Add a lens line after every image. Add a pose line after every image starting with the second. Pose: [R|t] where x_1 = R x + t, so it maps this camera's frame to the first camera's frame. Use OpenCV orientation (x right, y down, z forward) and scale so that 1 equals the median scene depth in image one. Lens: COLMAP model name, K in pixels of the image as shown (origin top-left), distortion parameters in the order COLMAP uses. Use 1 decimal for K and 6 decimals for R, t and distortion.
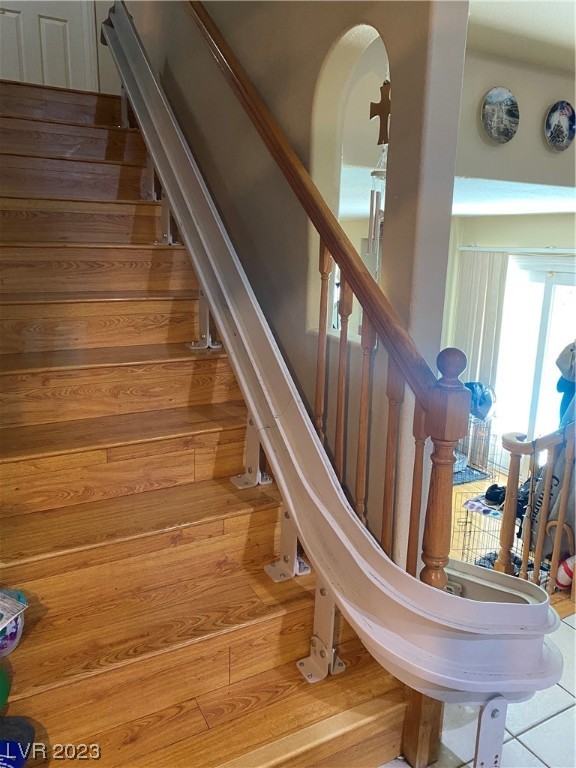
lens RADIAL K [[587.4, 0, 288.0], [0, 587.4, 384.0], [0, 0, 1]] dist [-0.006940, -0.003330]
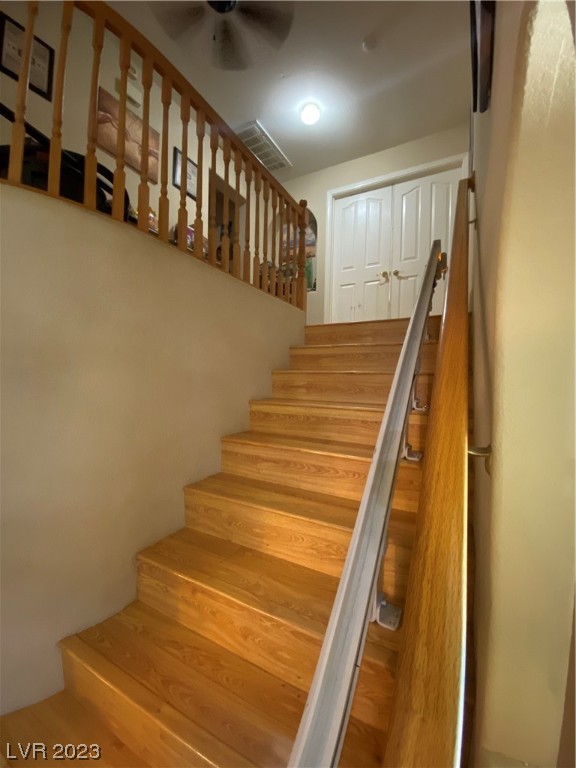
lens RADIAL K [[308.2, 0, 290.4], [0, 308.2, 386.1], [0, 0, 1]] dist [0.017820, -0.018754]
pose [[0.537590, -0.001803, -0.843204, 0.134891], [-0.208695, 0.968601, -0.135126, -0.277596], [0.816972, 0.248615, 0.520334, 0.640581]]
